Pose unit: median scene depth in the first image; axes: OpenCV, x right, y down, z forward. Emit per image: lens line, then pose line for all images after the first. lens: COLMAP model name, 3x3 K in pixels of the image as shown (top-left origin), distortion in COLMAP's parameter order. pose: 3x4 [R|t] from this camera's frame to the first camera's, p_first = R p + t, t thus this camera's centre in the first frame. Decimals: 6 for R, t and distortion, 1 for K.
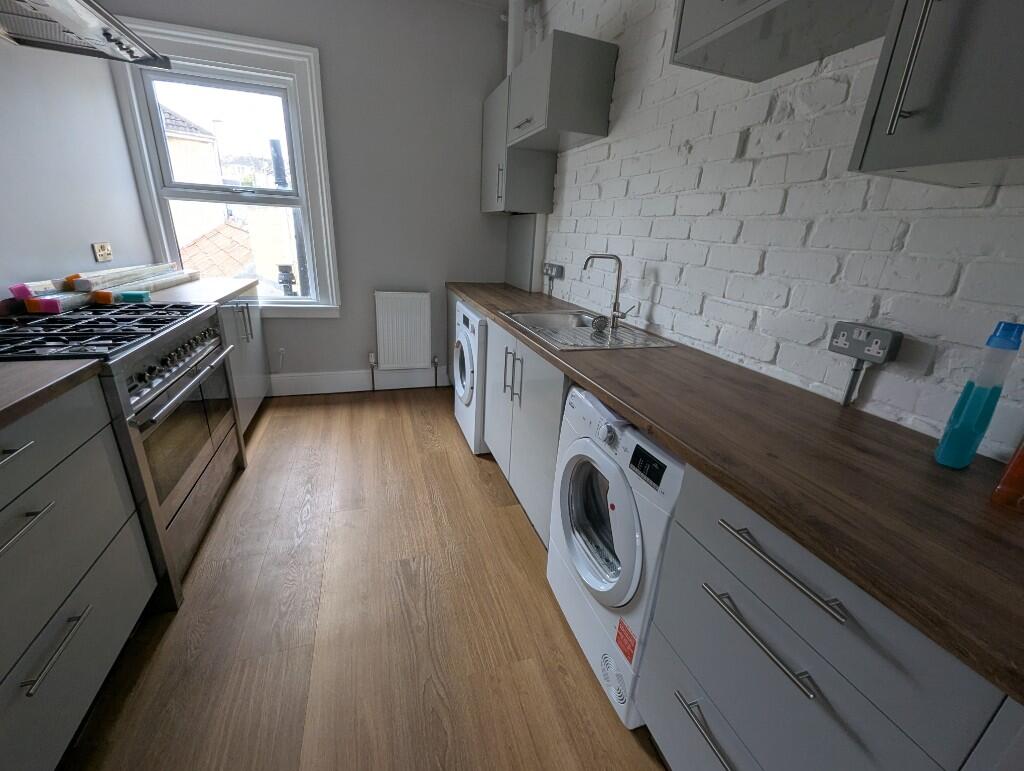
lens RADIAL K [[419.3, 0, 515.8], [0, 419.3, 388.4], [0, 0, 1]] dist [-0.001367, -0.000202]
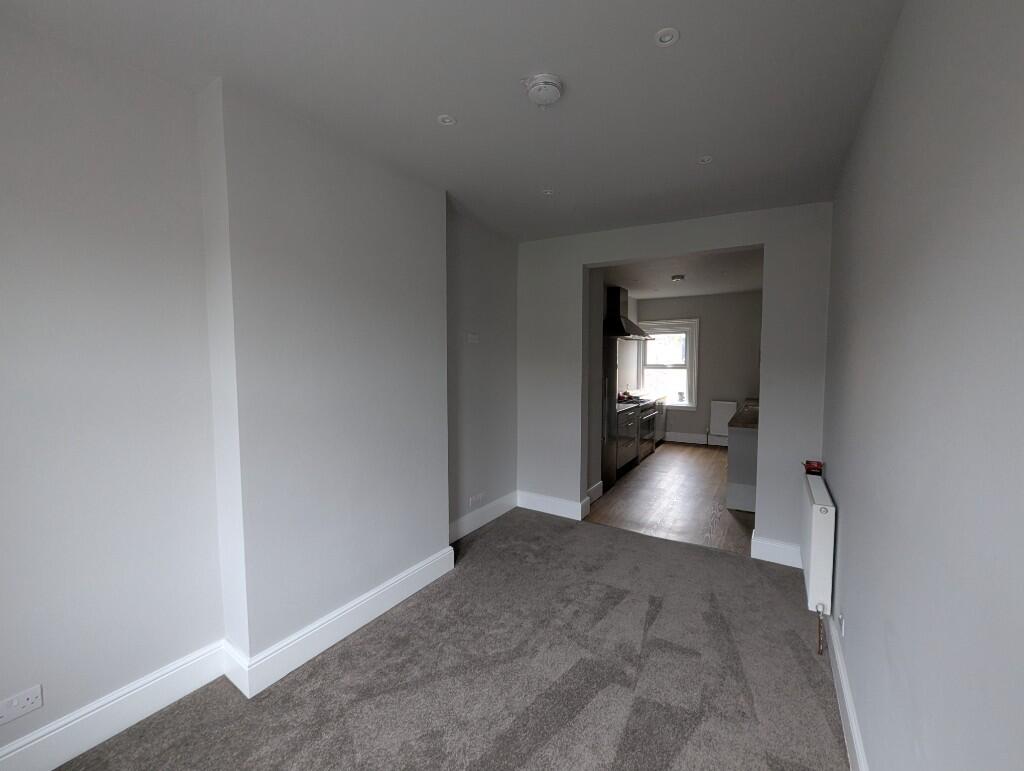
lens RADIAL K [[419.3, 0, 515.8], [0, 419.3, 388.4], [0, 0, 1]] dist [-0.001367, -0.000202]
pose [[0.635717, -0.002406, -0.771918, 0.978006], [-0.232789, 0.952842, -0.194685, 0.521671], [0.735984, 0.303458, 0.605178, -1.576946]]
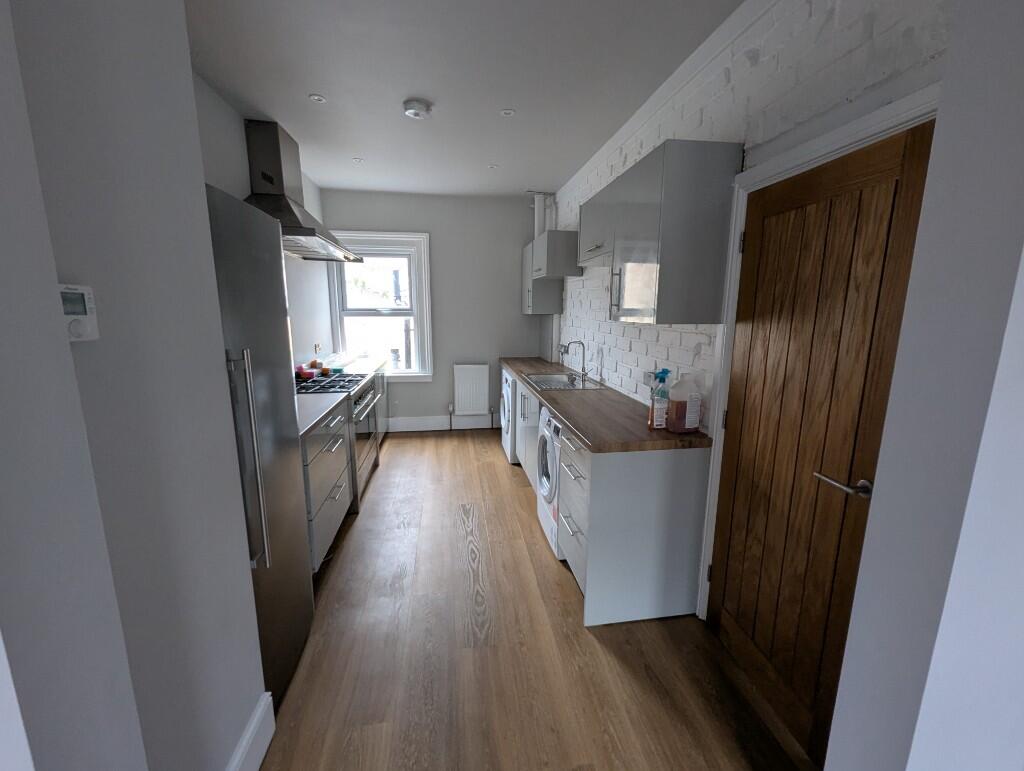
lens RADIAL K [[419.3, 0, 515.8], [0, 419.3, 388.4], [0, 0, 1]] dist [-0.001367, -0.000202]
pose [[0.984740, -0.015647, -0.173326, 0.202036], [-0.013321, 0.986251, -0.164716, 0.138890], [0.173520, 0.164511, 0.970993, -0.585970]]
